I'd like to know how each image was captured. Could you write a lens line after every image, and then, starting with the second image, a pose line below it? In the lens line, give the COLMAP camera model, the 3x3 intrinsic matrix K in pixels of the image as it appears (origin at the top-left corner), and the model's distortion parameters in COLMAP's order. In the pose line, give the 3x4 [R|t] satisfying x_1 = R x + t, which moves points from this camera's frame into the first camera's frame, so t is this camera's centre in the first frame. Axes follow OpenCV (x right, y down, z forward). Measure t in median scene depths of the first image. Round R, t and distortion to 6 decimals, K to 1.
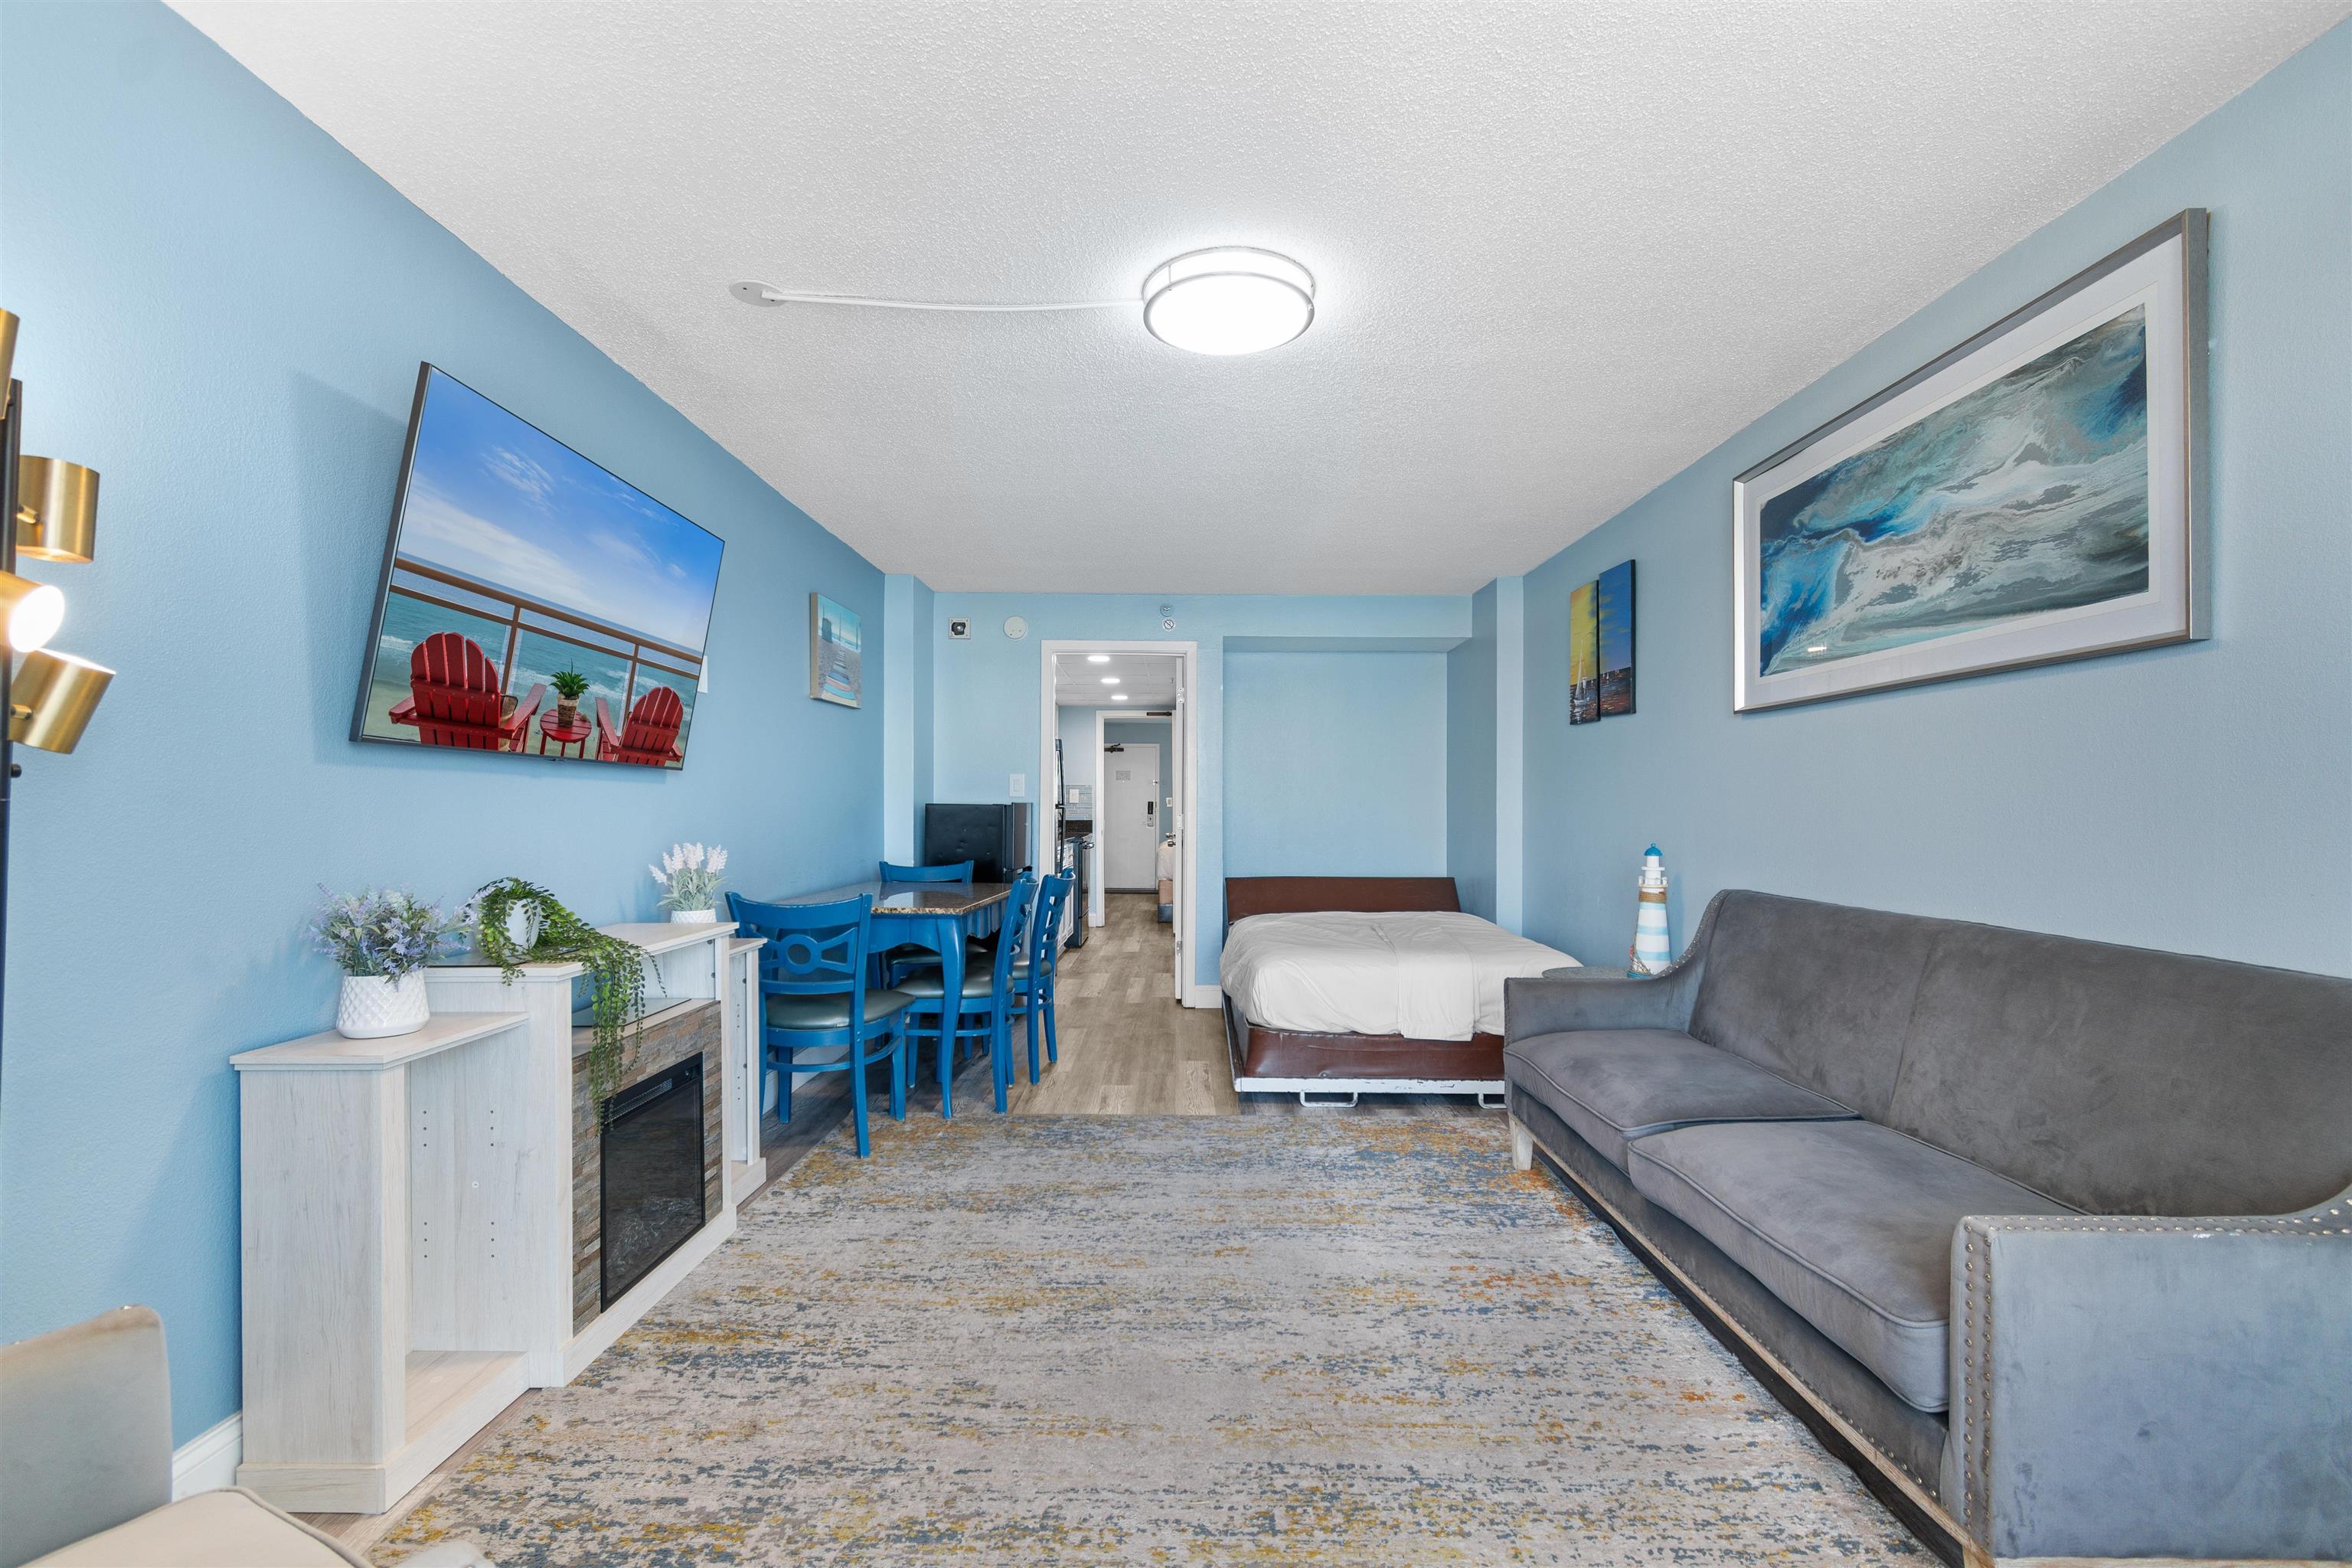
lens RADIAL K [[1043.3, 0, 1174.5], [0, 1043.3, 810.5], [0, 0, 1]] dist [0.002404, -0.000705]
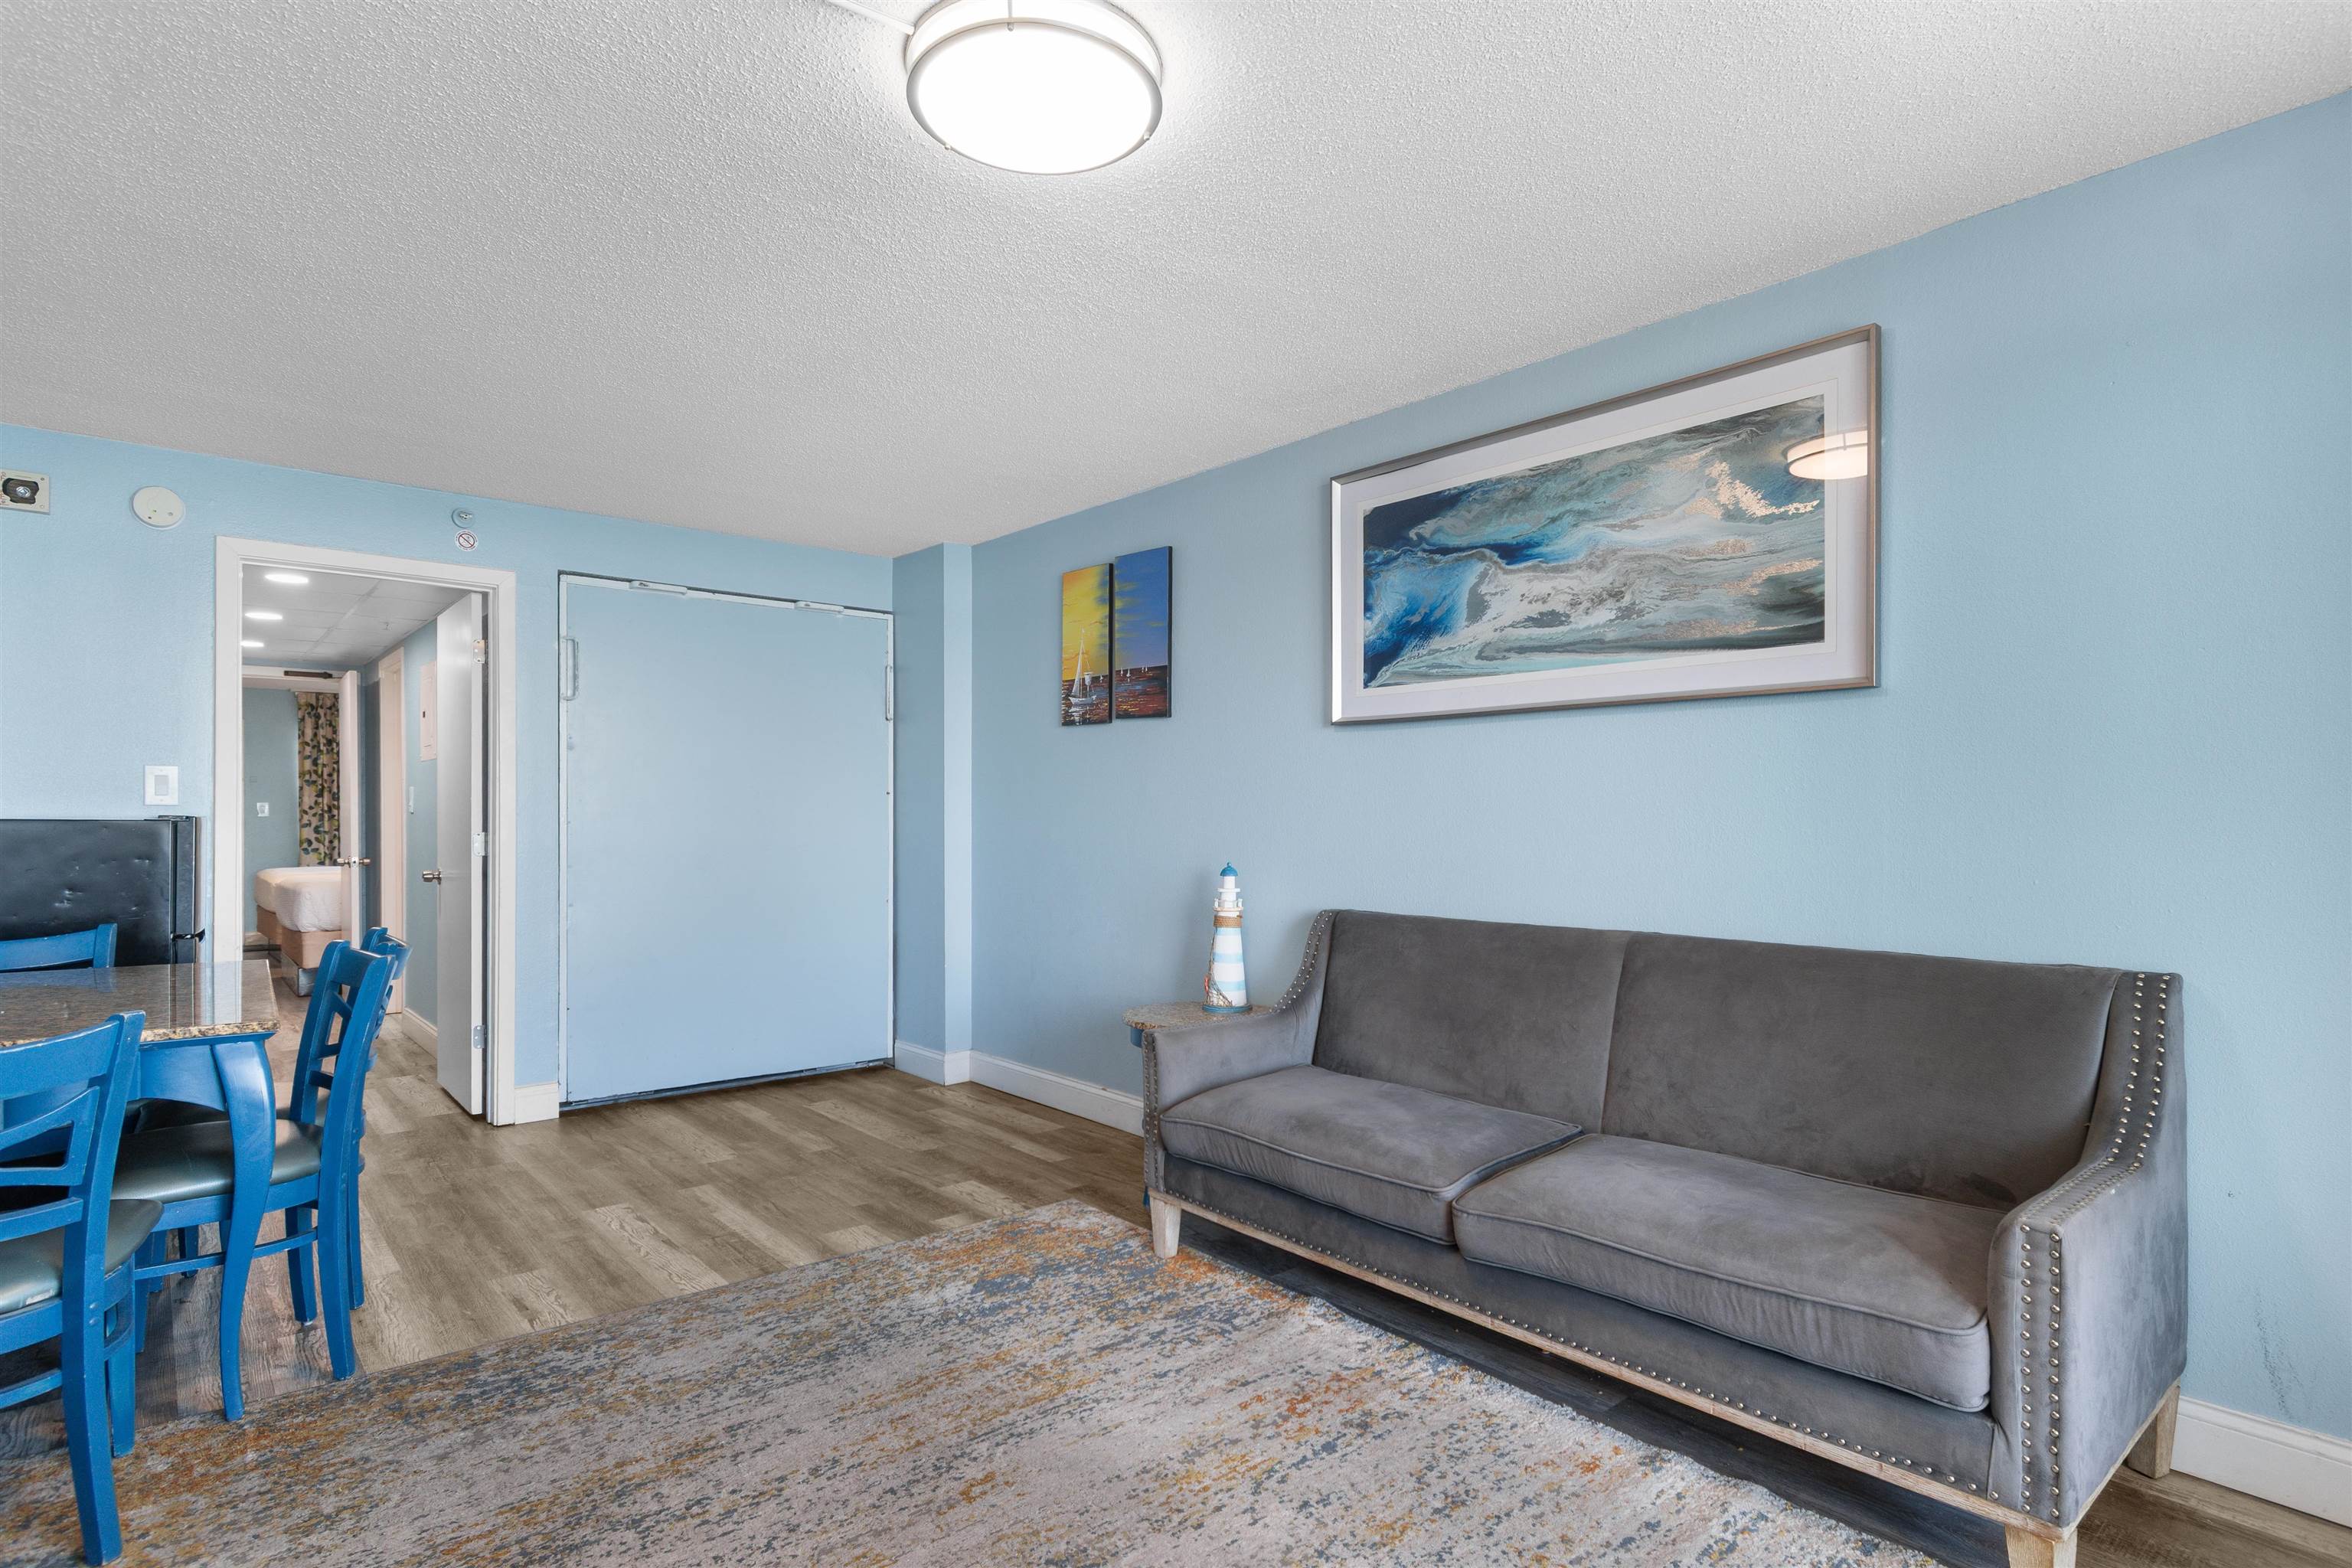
lens RADIAL K [[1201.0, 0, 1170.5], [0, 1201.0, 819.2], [0, 0, 1]] dist [0.002995, -0.001417]
pose [[0.758572, -0.004538, 0.651573, -0.349801], [0.003482, 0.999990, 0.002912, -0.012535], [-0.651579, 0.000060, 0.758580, 0.317979]]
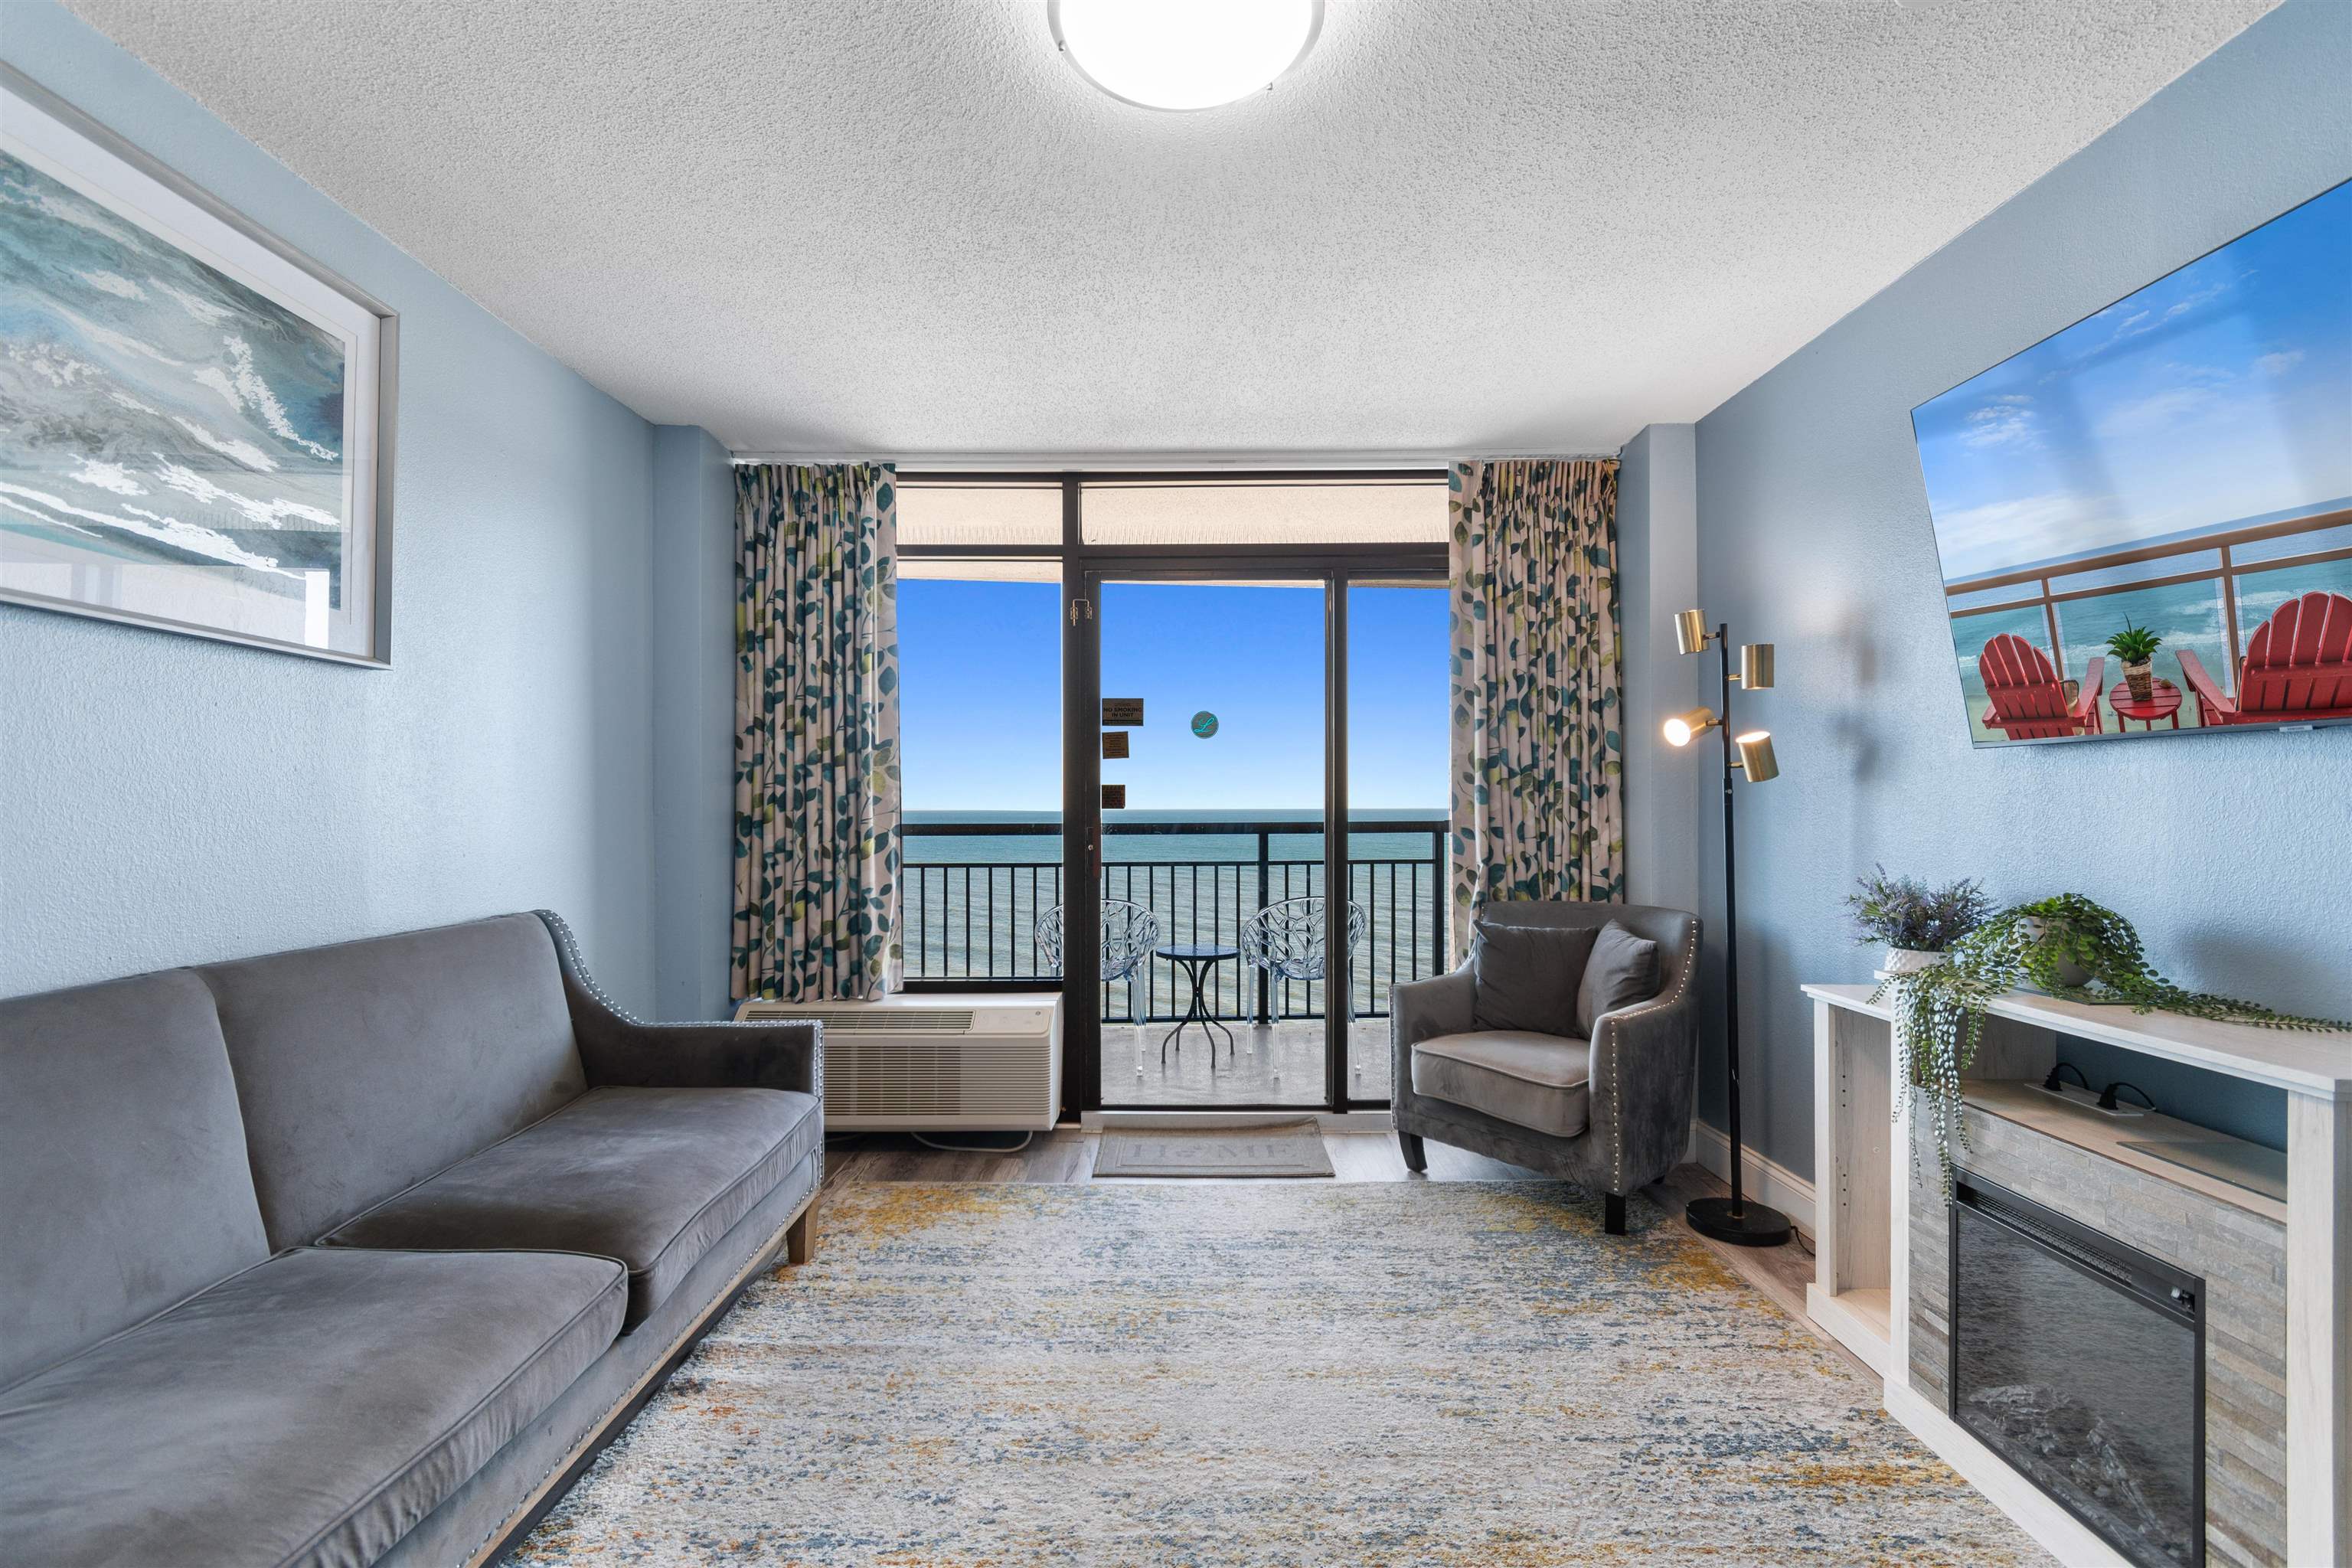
lens RADIAL K [[1039.6, 0, 1178.3], [0, 1039.6, 806.2], [0, 0, 1]] dist [0.002586, -0.001319]
pose [[-0.999944, 0.002524, -0.010261, 0.057050], [0.002511, 0.999996, 0.001255, -0.005173], [0.010264, 0.001229, -0.999947, 1.452892]]
